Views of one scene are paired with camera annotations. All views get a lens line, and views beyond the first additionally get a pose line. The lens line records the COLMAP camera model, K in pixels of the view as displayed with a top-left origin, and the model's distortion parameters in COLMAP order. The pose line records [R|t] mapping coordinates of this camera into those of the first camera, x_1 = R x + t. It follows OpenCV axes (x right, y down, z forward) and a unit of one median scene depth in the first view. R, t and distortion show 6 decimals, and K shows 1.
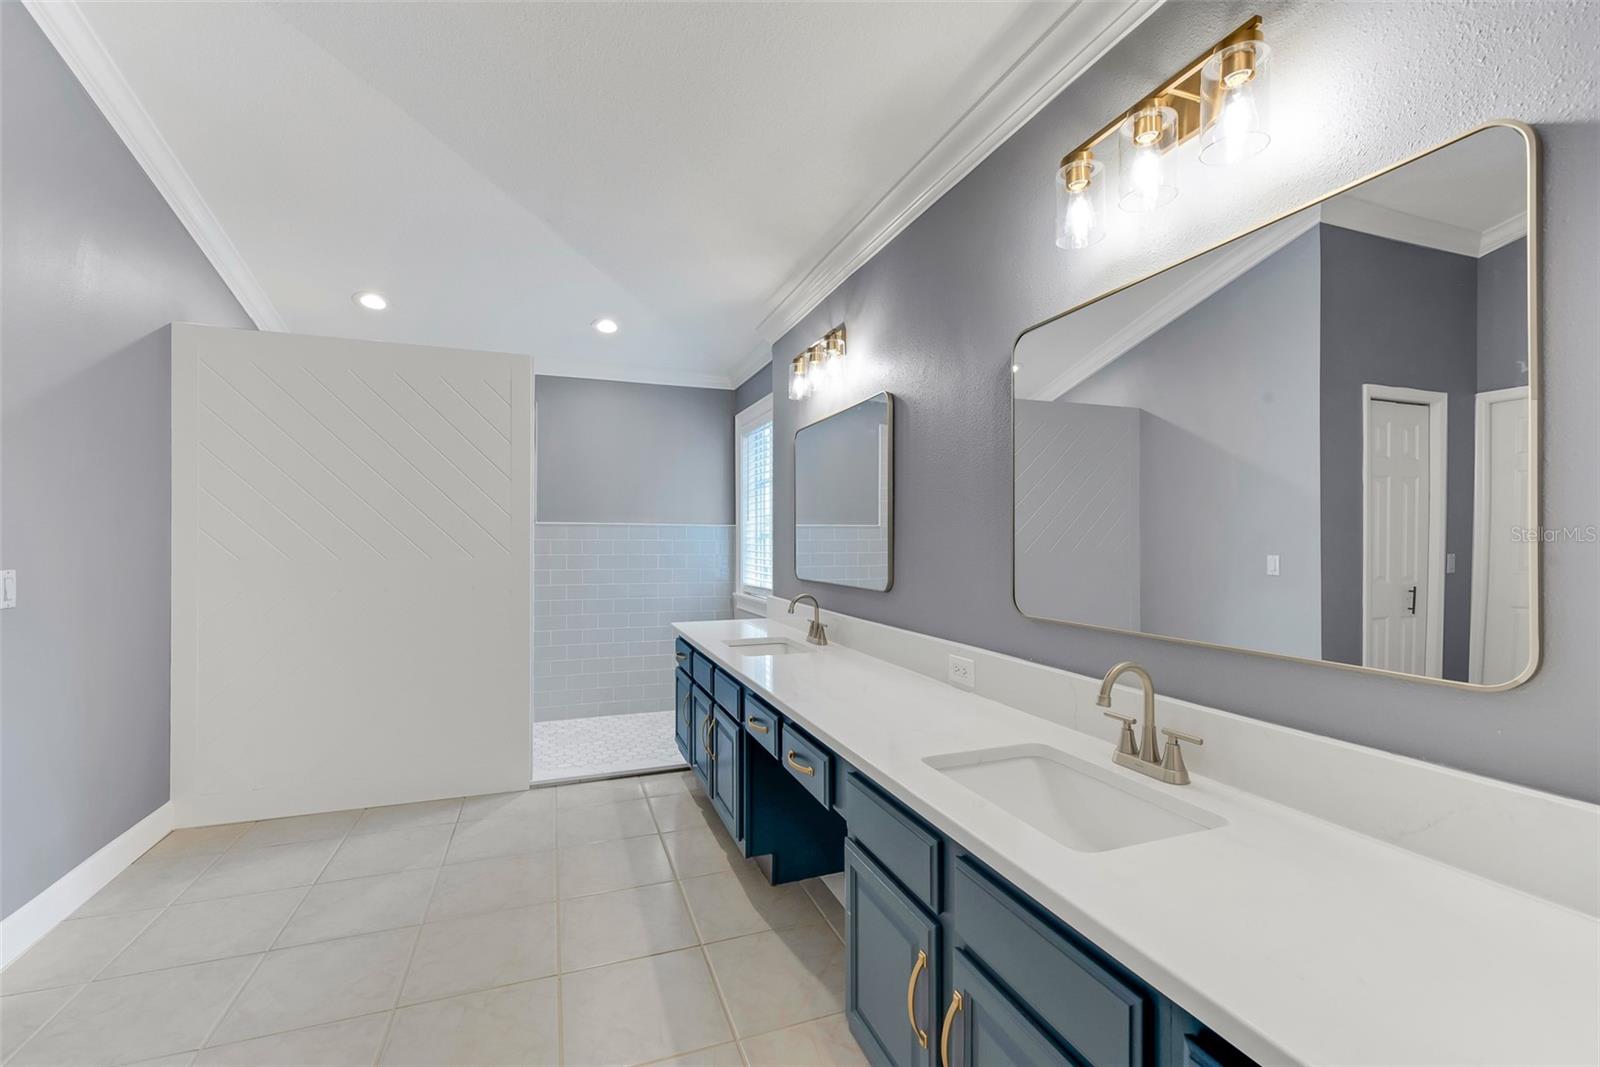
lens RADIAL K [[654.2, 0, 793.9], [0, 654.2, 538.6], [0, 0, 1]] dist [0.000200, -0.000014]
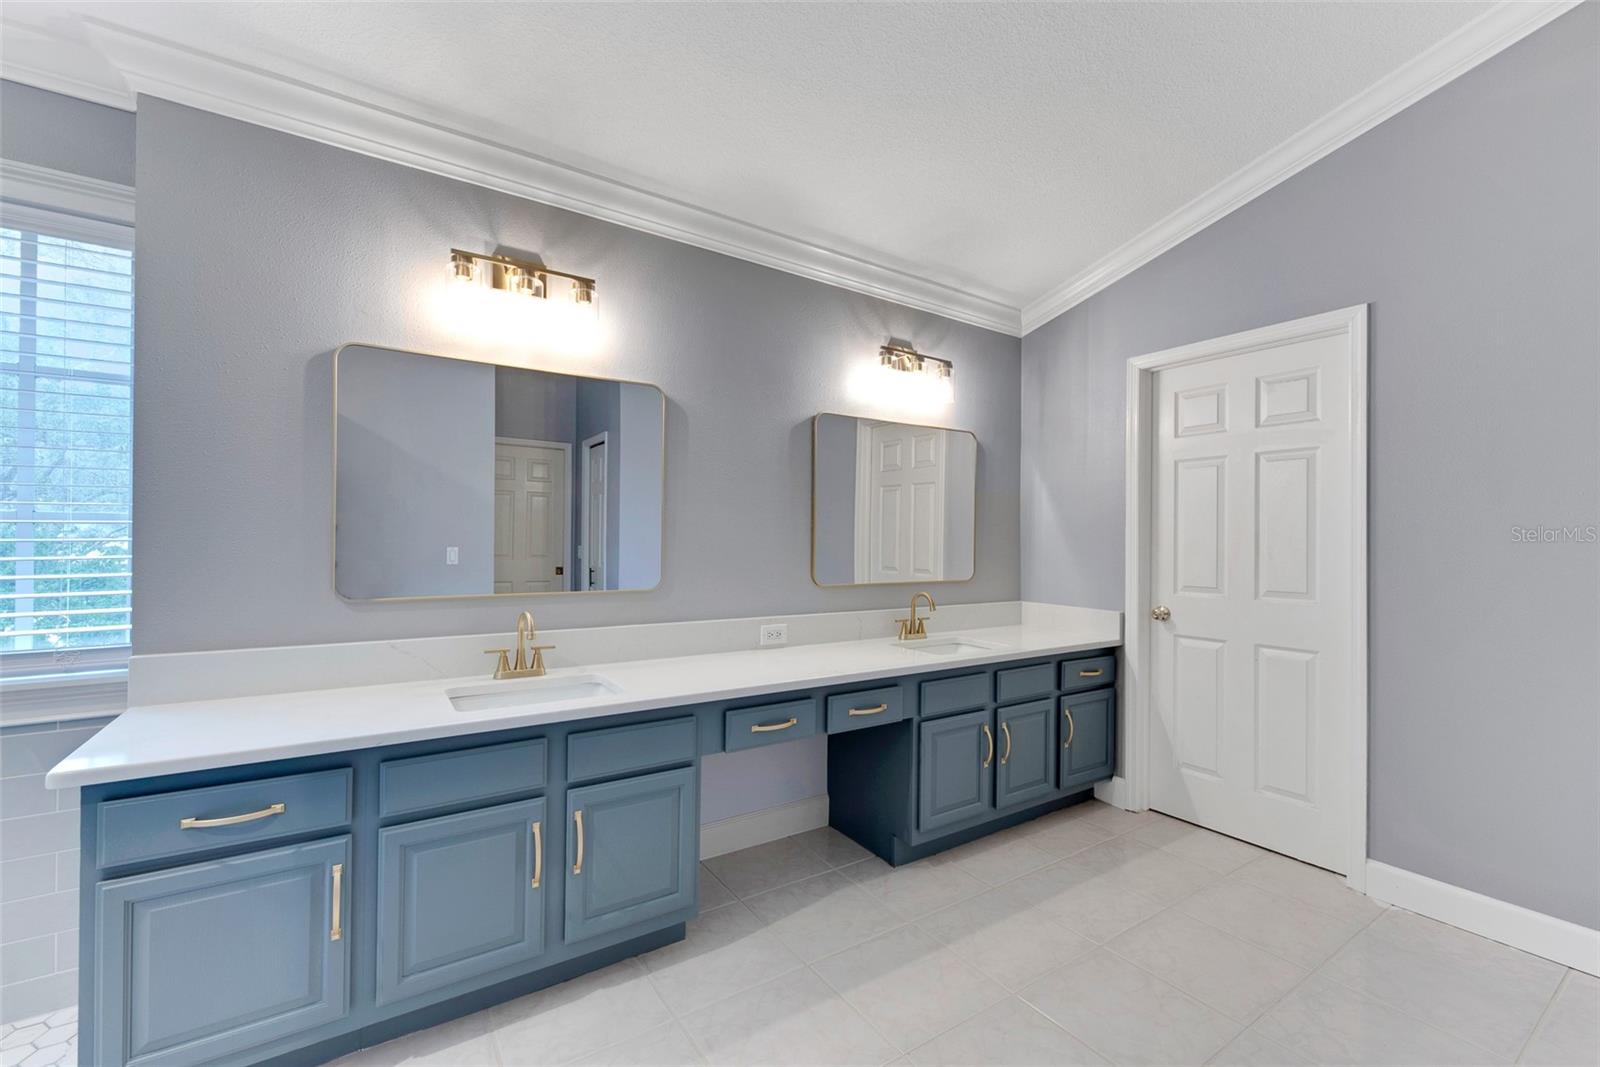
lens RADIAL K [[696.0, 0, 800.0], [0, 696.0, 533.5], [0, 0, 1]] dist [-0.000143, -0.000006]
pose [[-0.244243, 0.003825, 0.969706, -1.132750], [-0.014915, 0.999859, -0.007700, 0.002091], [-0.969599, -0.016344, -0.244152, 1.274120]]
